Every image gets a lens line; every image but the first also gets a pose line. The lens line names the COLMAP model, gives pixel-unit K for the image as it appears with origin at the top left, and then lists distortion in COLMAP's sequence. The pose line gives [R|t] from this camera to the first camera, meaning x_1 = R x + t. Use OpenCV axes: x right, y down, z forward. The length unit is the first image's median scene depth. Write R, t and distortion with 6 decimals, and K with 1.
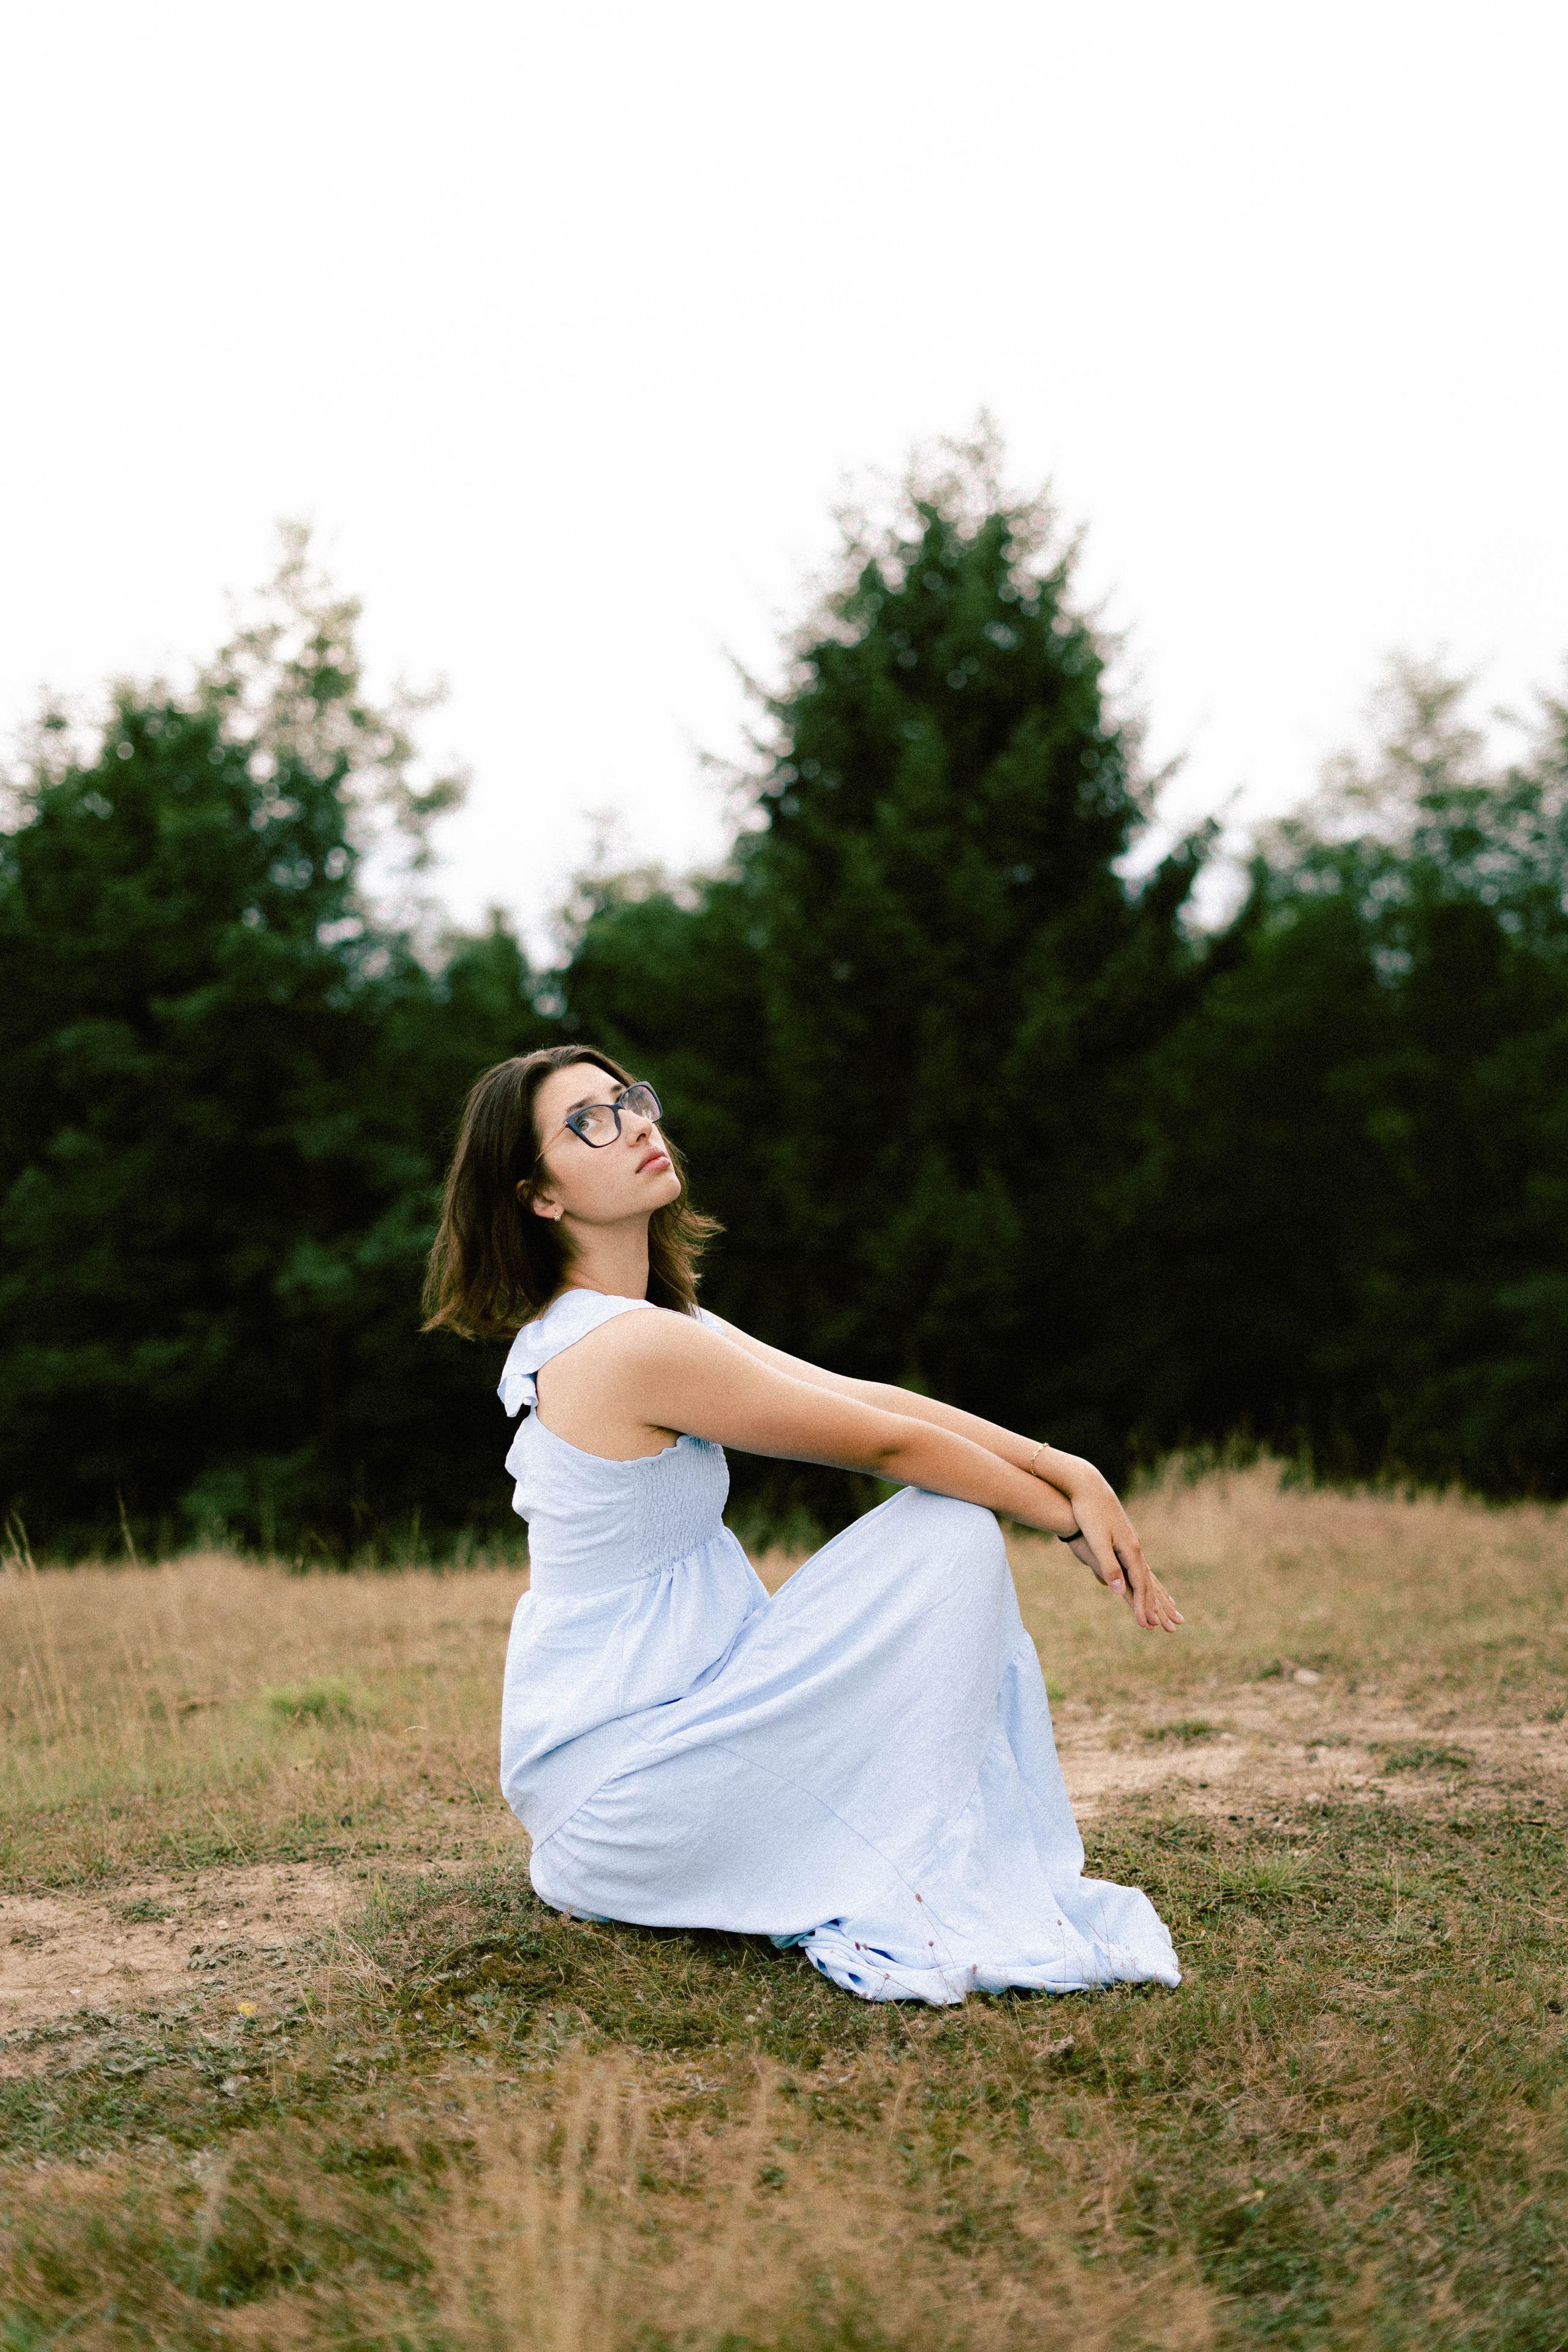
lens RADIAL K [[3479.1, 0, 772.8], [0, 3479.1, 1172.7], [0, 0, 1]] dist [-0.012599, -0.027858]
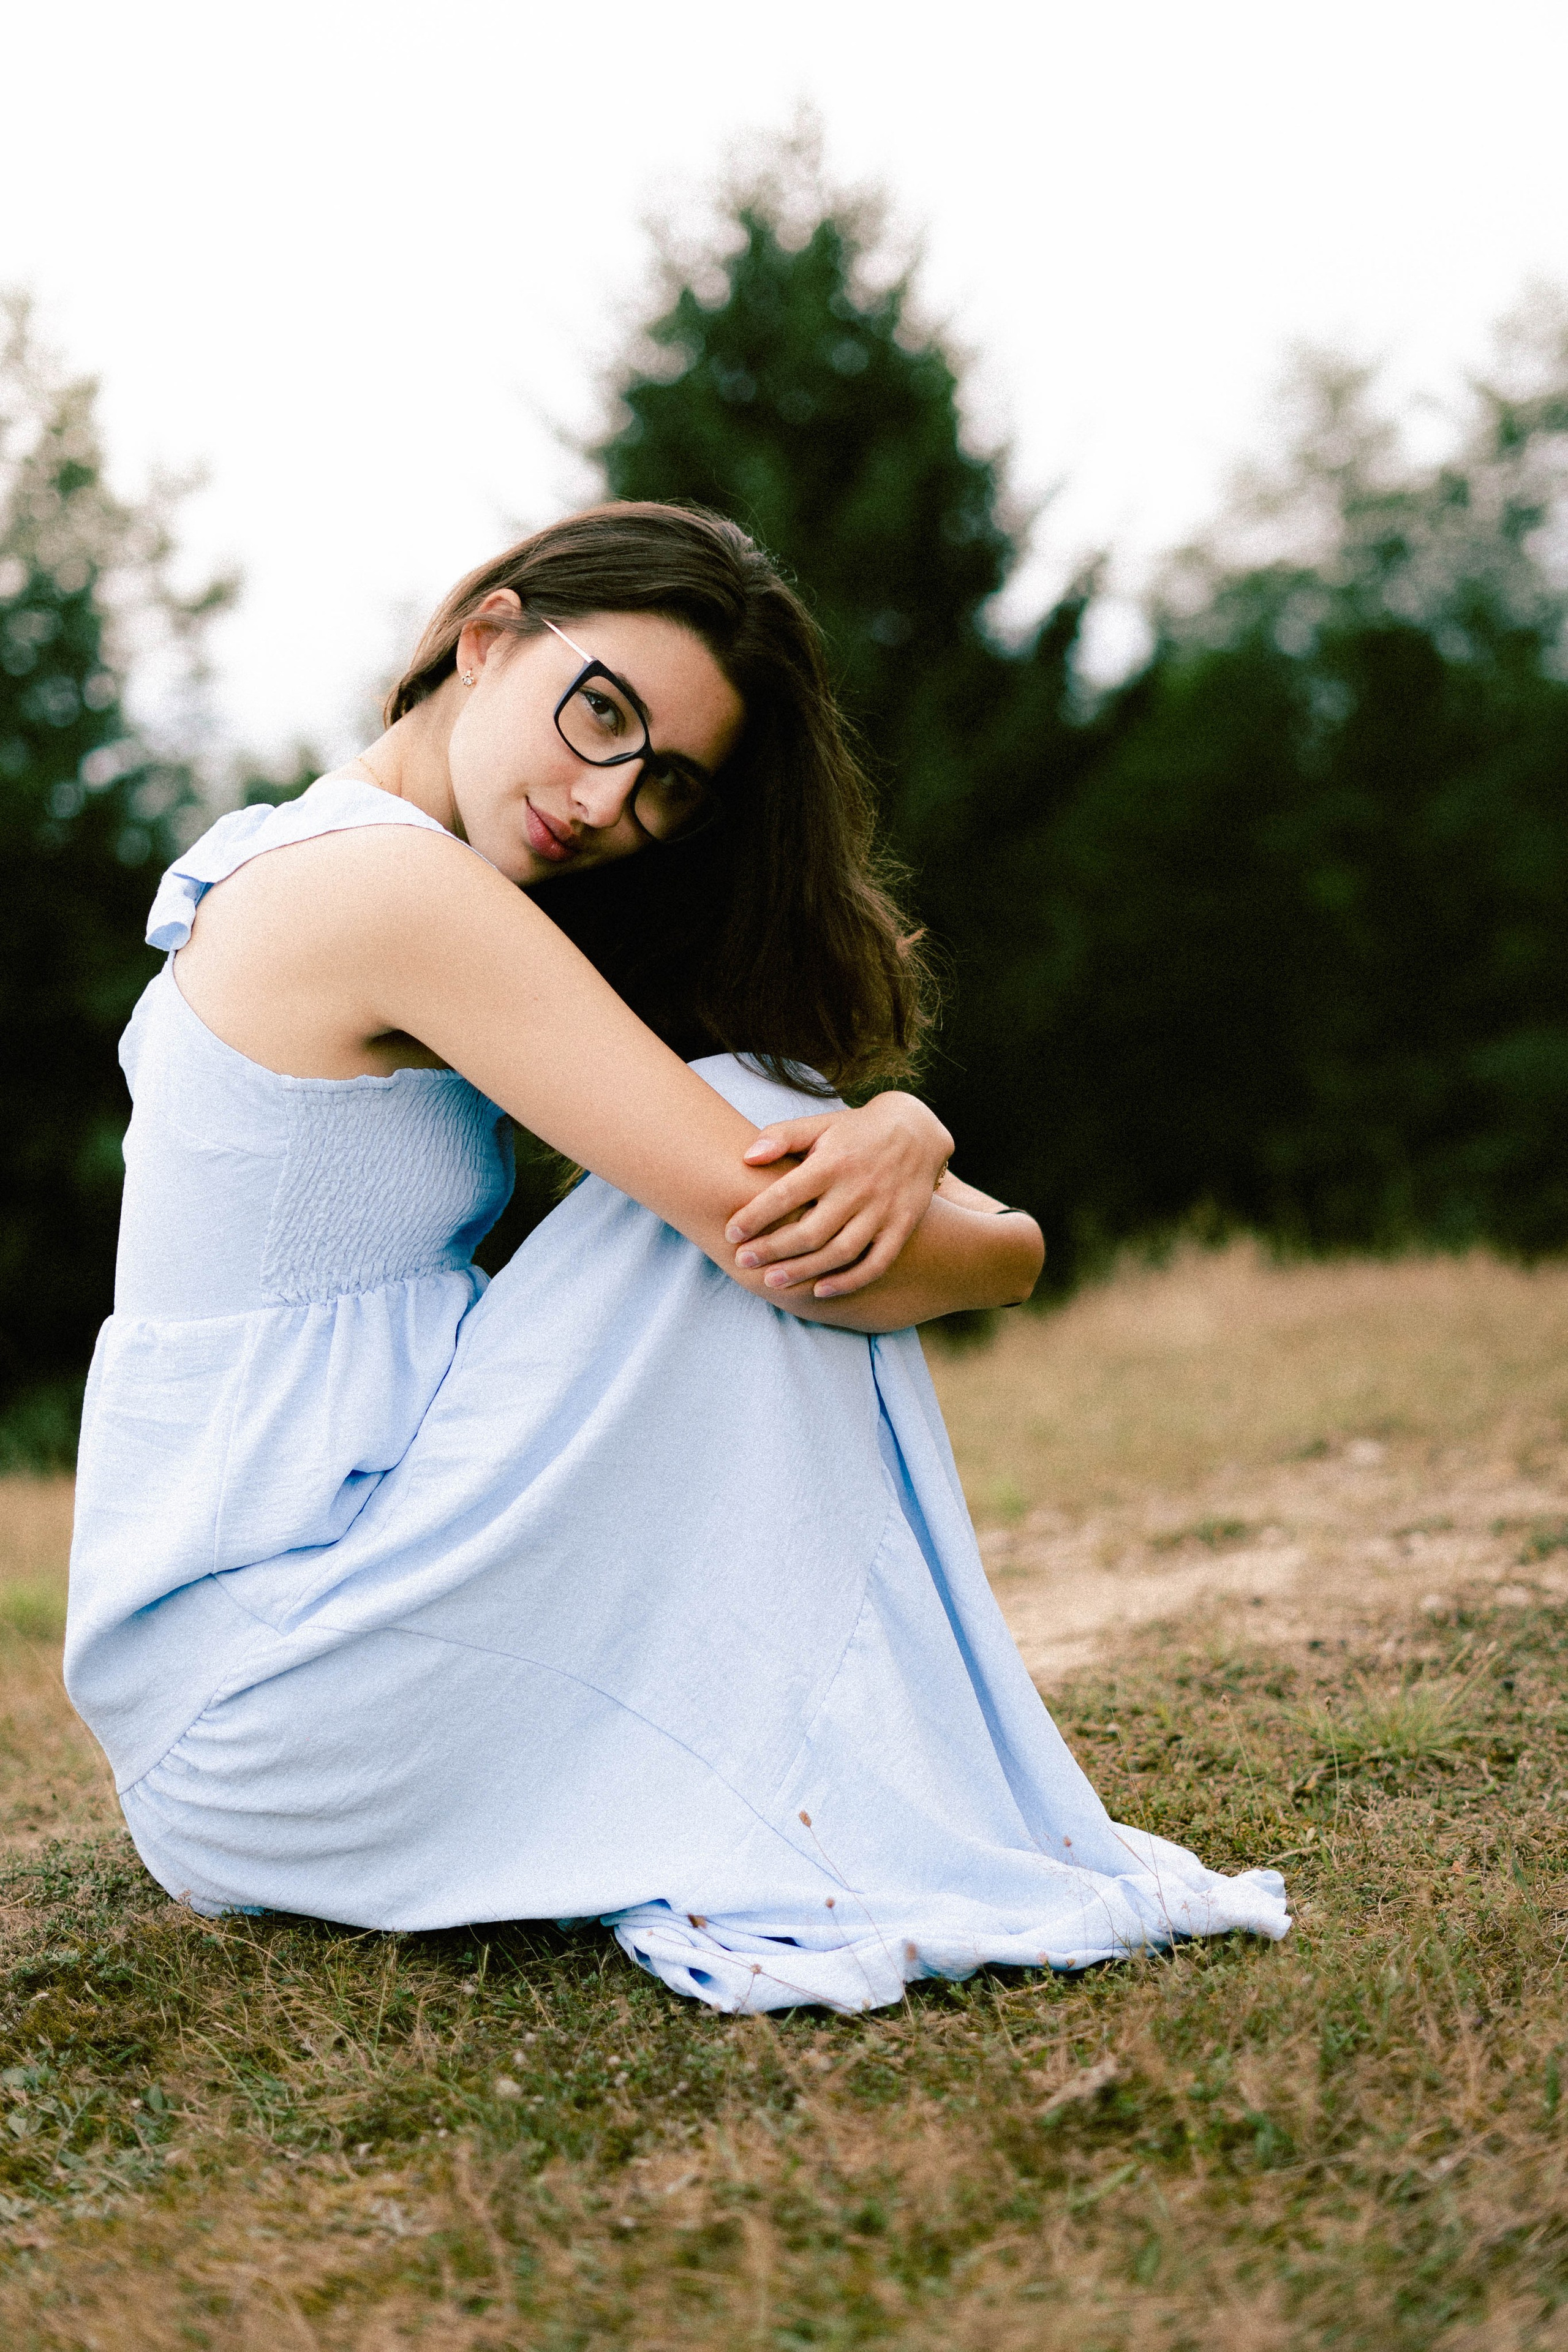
lens RADIAL K [[3633.1, 0, 792.0], [0, 3633.1, 1196.3], [0, 0, 1]] dist [-0.017139, 0.053430]
pose [[0.995763, -0.086306, 0.031746, 0.023004], [0.085089, 0.995653, 0.037879, 0.067922], [-0.034877, -0.035018, 0.998778, 0.329617]]
